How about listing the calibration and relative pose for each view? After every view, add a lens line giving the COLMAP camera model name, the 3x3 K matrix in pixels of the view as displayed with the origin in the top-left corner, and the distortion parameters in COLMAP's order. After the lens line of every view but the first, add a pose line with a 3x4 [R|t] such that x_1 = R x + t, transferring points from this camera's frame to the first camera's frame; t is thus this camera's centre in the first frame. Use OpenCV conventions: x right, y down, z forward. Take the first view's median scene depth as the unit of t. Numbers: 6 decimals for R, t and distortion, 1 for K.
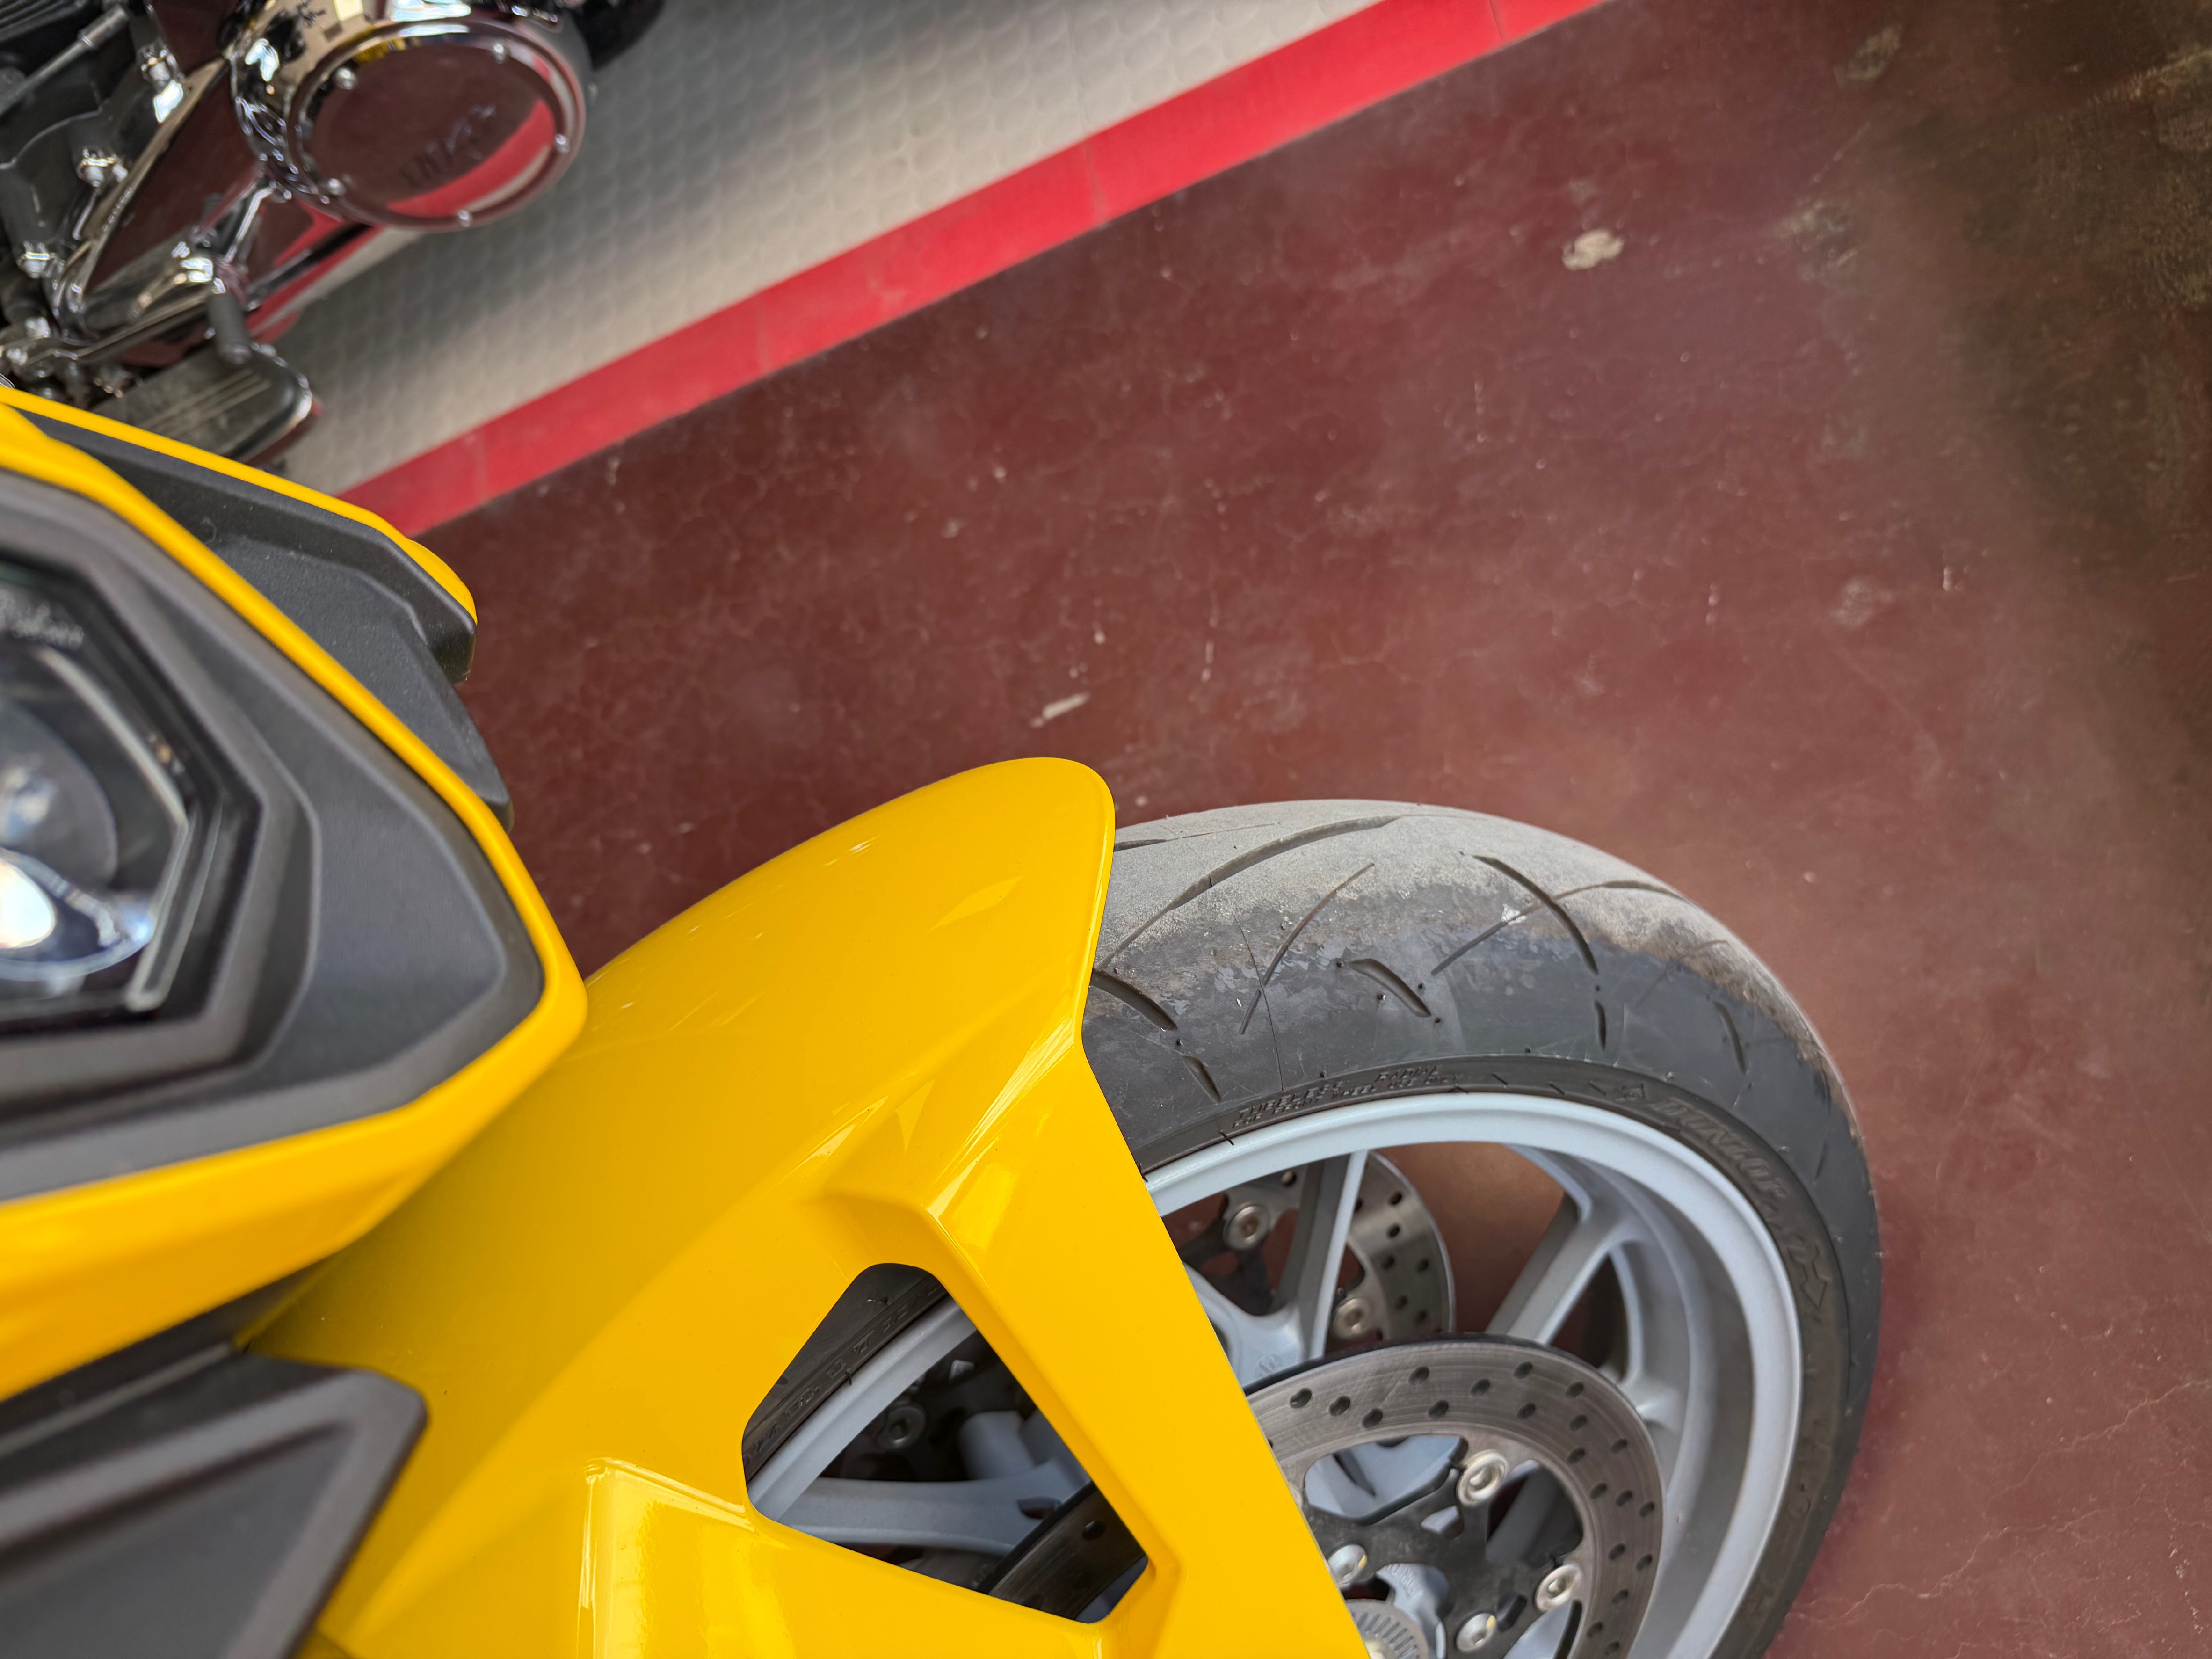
lens RADIAL K [[1604.6, 0, 1116.4], [0, 1604.6, 830.9], [0, 0, 1]] dist [0.009452, -0.045360]
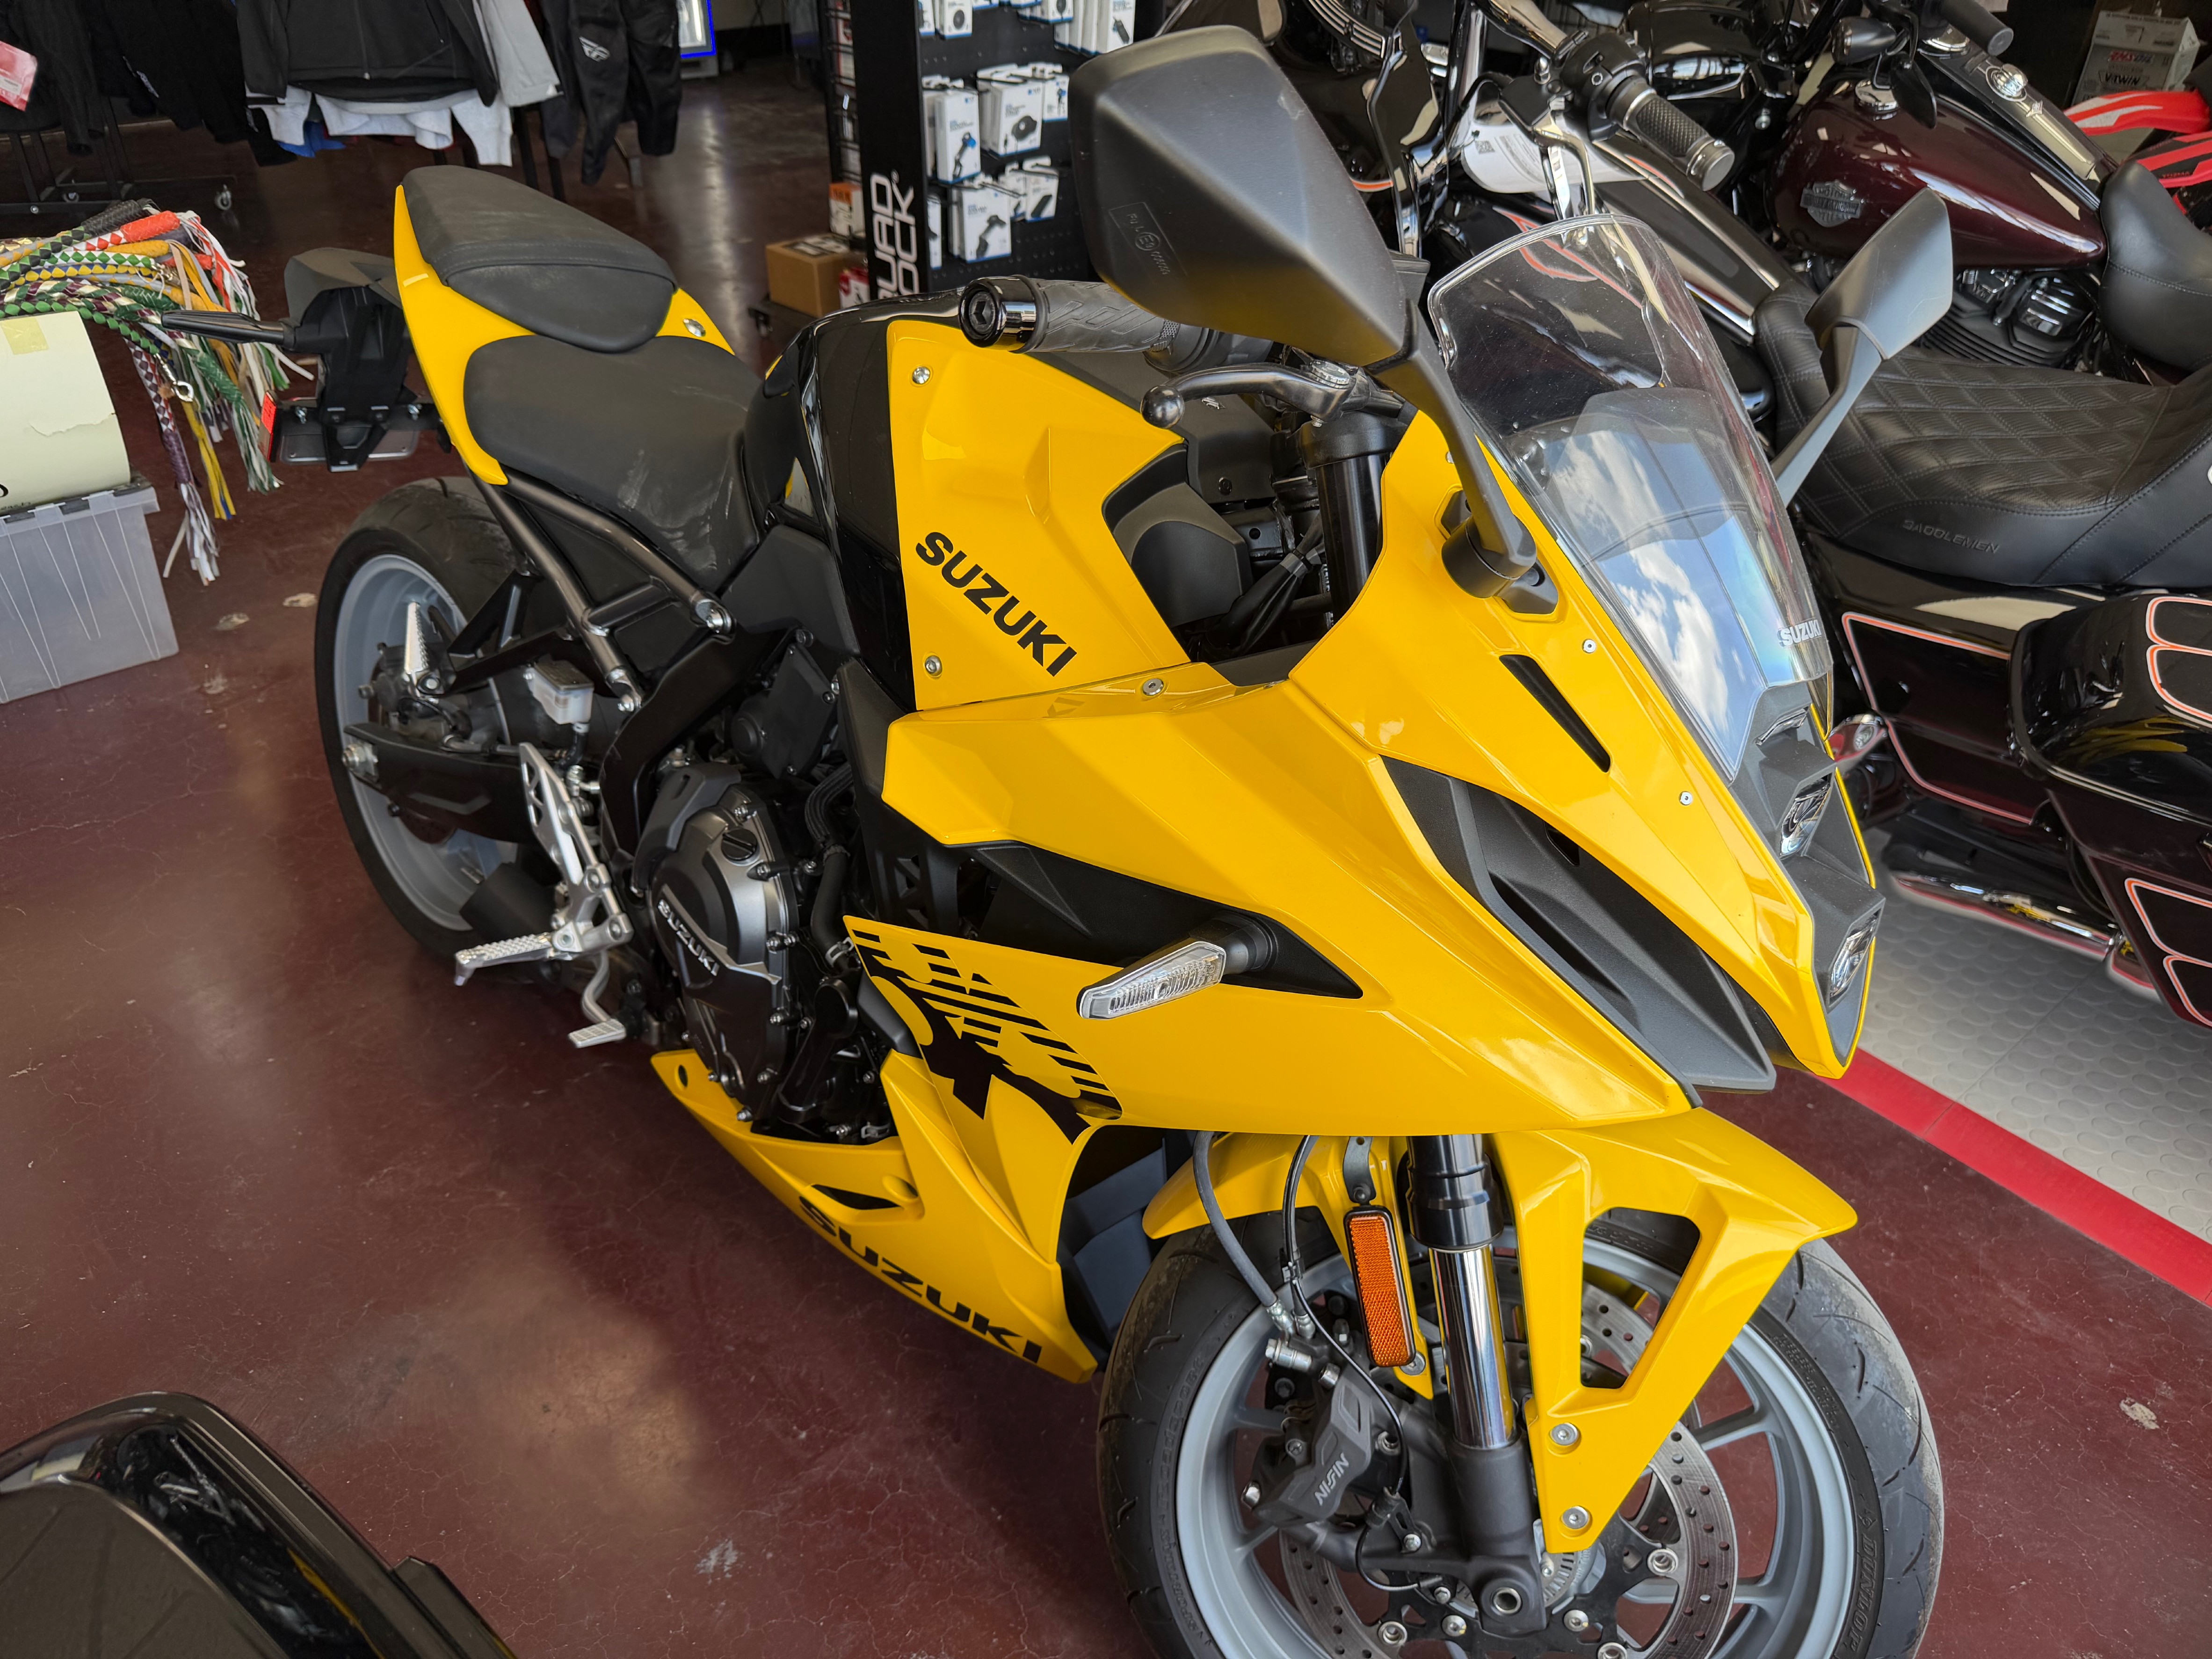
lens RADIAL K [[1643.3, 0, 1106.0], [0, 1643.3, 829.5], [0, 0, 1]] dist [0.006656, 0.002997]
pose [[0.485232, 0.793394, -0.367526, -0.100148], [-0.872833, 0.464541, -0.149548, 0.975402], [0.052080, 0.393354, 0.917911, -1.479546]]
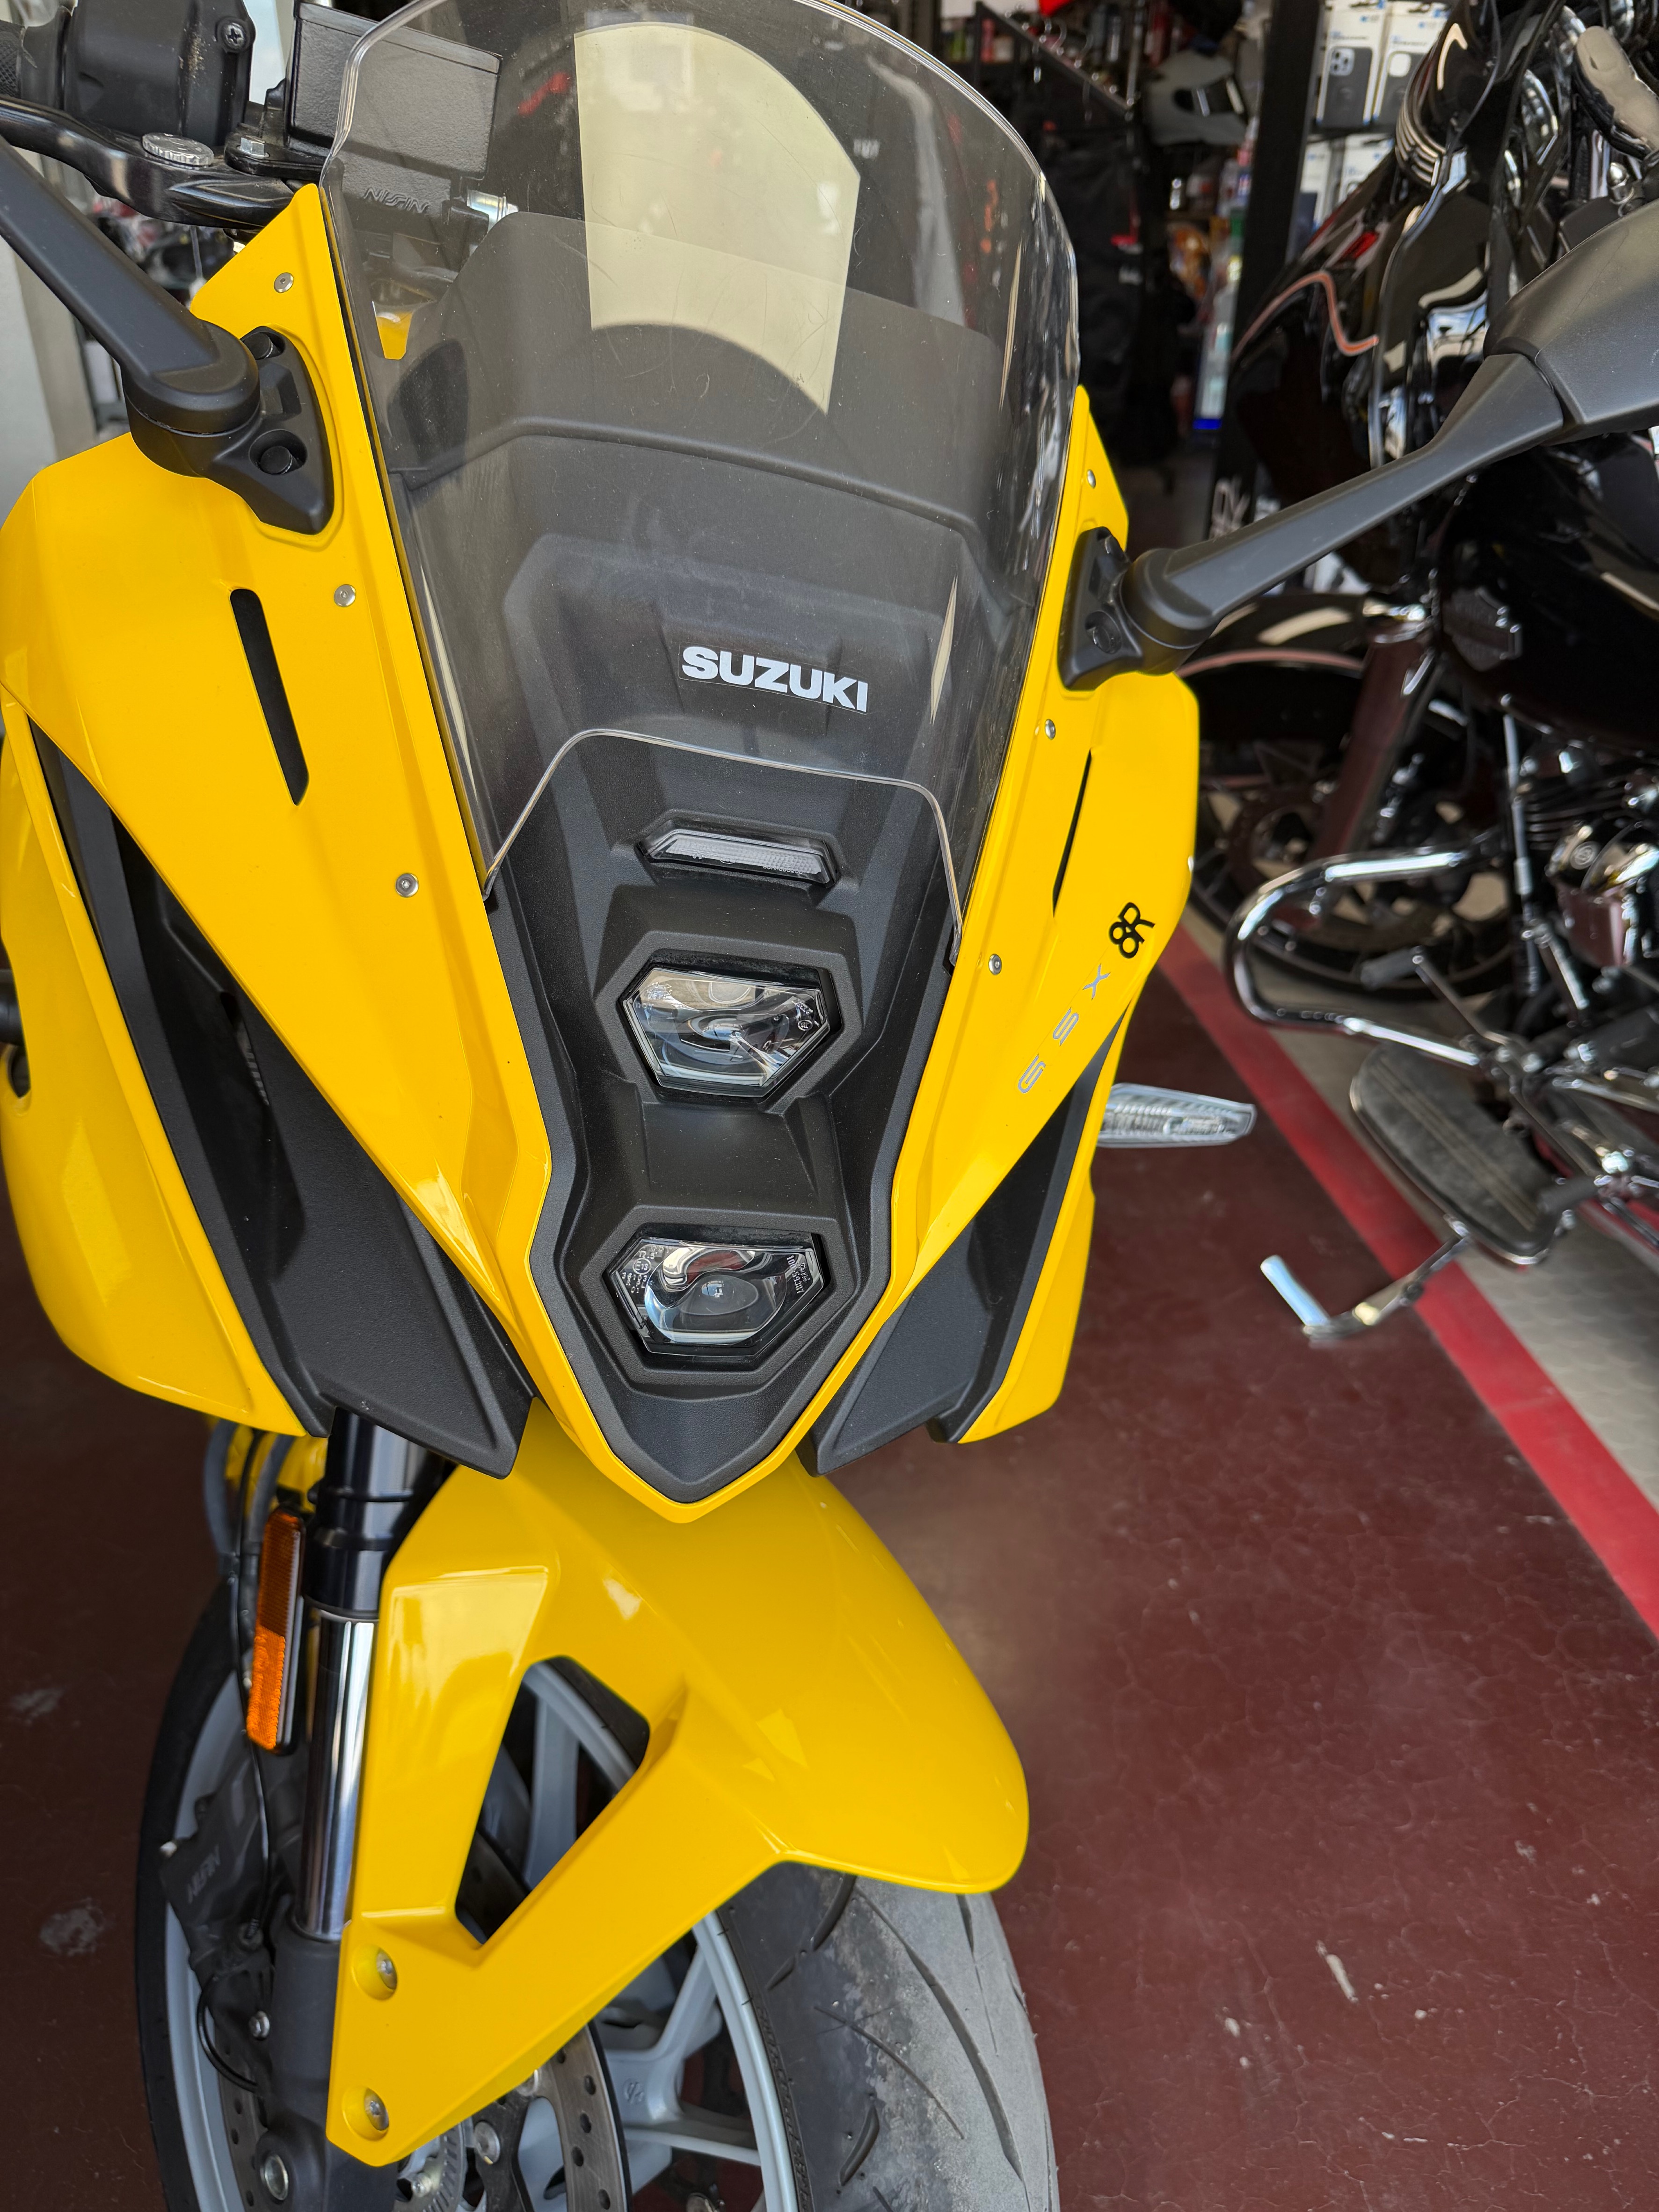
lens RADIAL K [[1604.6, 0, 829.5], [0, 1604.6, 1106.0], [0, 0, 1]] dist [0.009452, -0.045360]
pose [[-0.005916, 0.824712, -0.565522, 0.188438], [-0.938614, 0.190487, 0.287610, -0.367393], [0.344919, 0.532509, 0.772959, -0.397016]]
